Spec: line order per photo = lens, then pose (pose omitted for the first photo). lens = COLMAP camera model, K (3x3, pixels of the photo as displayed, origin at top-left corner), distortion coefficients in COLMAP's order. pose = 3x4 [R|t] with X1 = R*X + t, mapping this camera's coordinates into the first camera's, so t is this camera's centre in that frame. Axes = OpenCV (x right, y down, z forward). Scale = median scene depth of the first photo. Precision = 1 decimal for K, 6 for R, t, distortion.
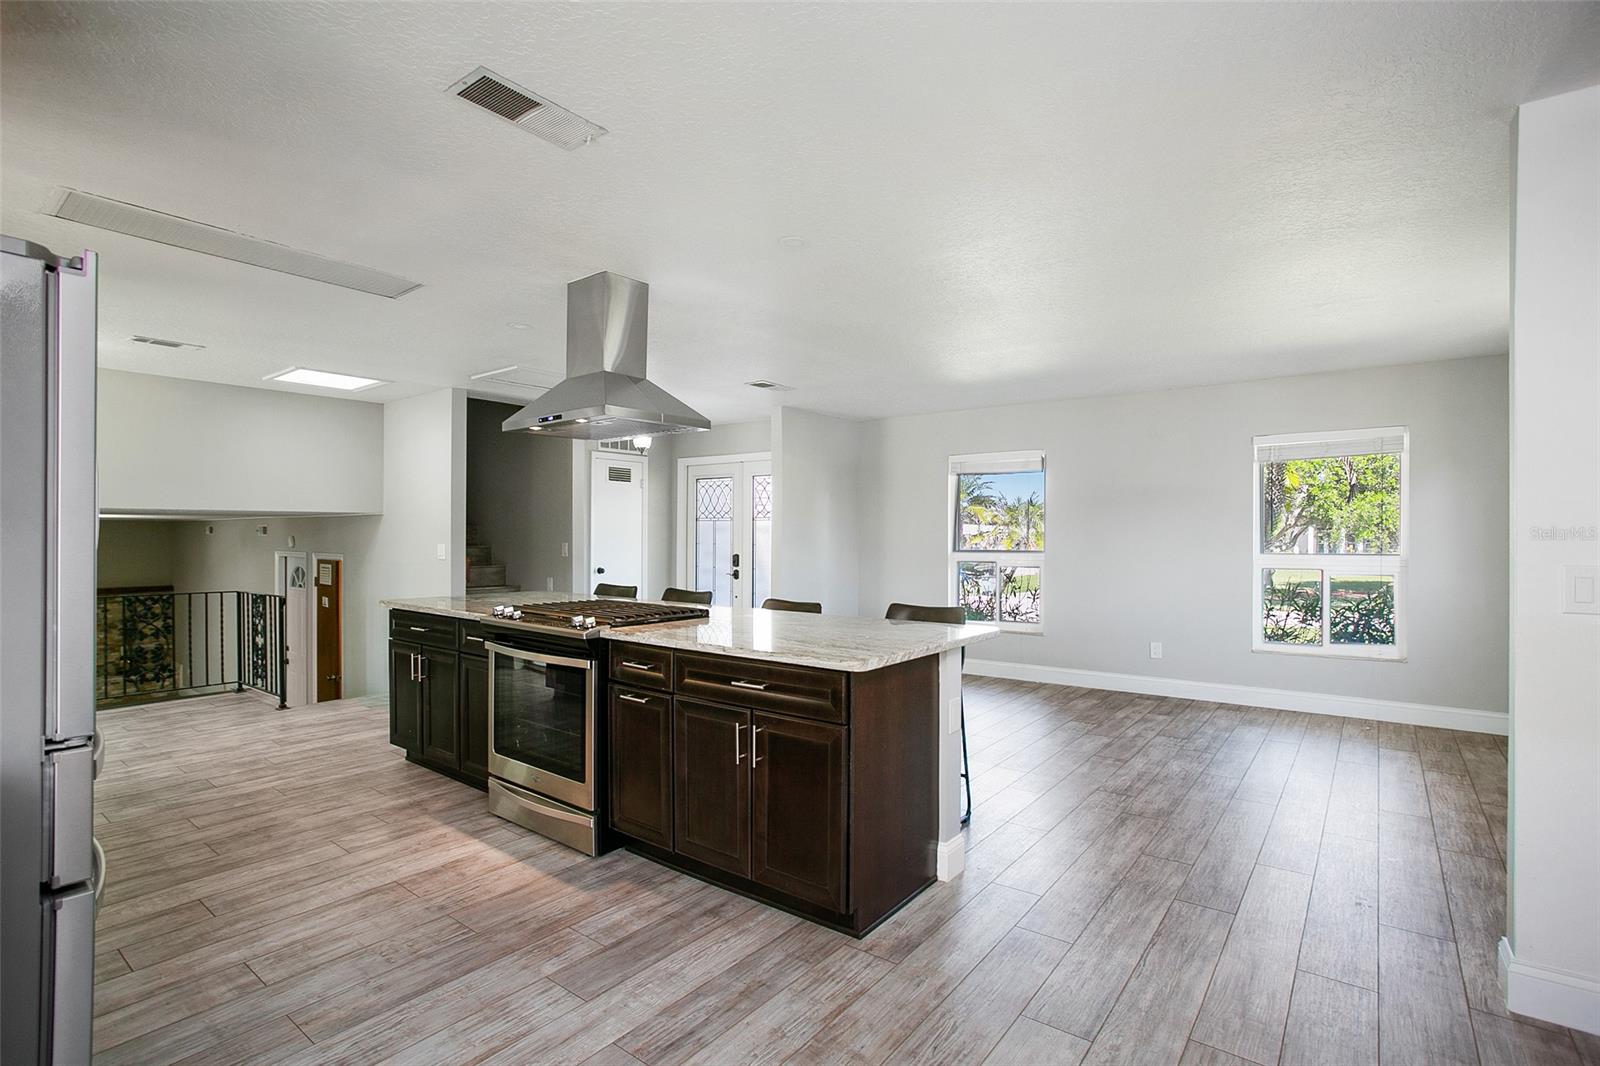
lens RADIAL K [[757.0, 0, 807.7], [0, 757.0, 484.2], [0, 0, 1]] dist [-0.040620, 0.019843]
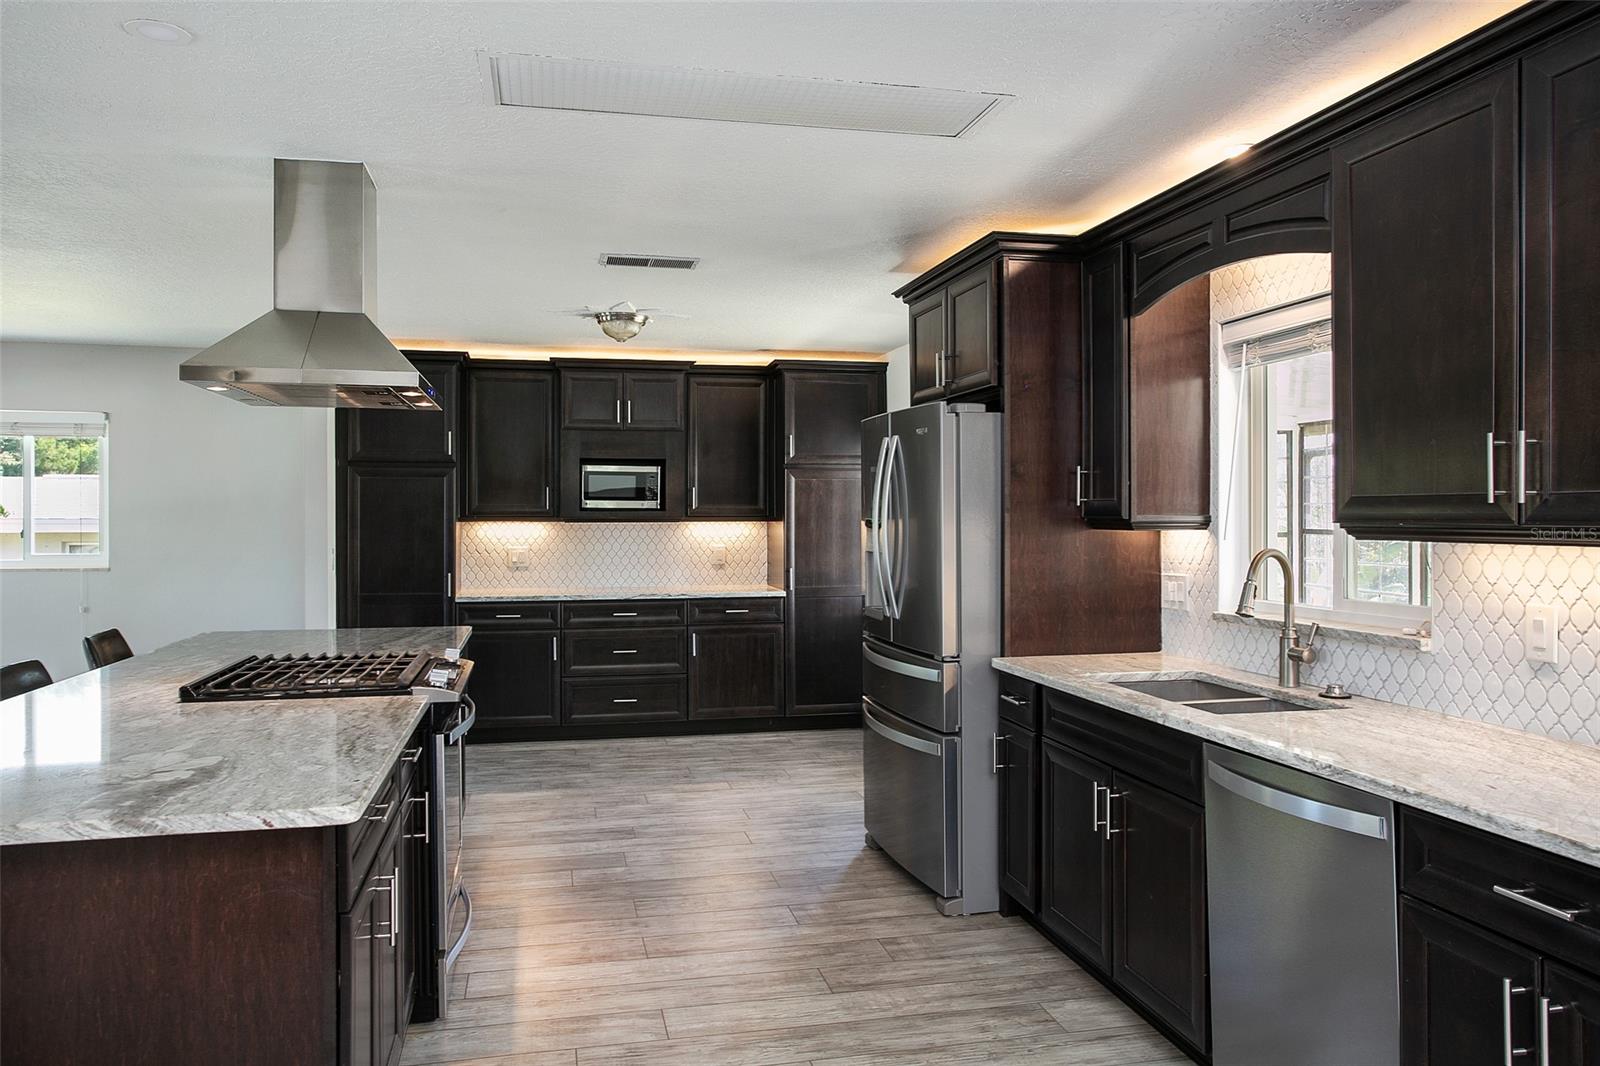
lens RADIAL K [[1128.8, 0, 800.0], [0, 1128.8, 533.0], [0, 0, 1]] dist [-0.002563, 0.000180]
pose [[-0.763219, -0.008438, 0.646085, -1.550817], [-0.041687, 0.998475, -0.036204, 0.099967], [-0.644793, -0.054565, -0.762407, 1.946219]]
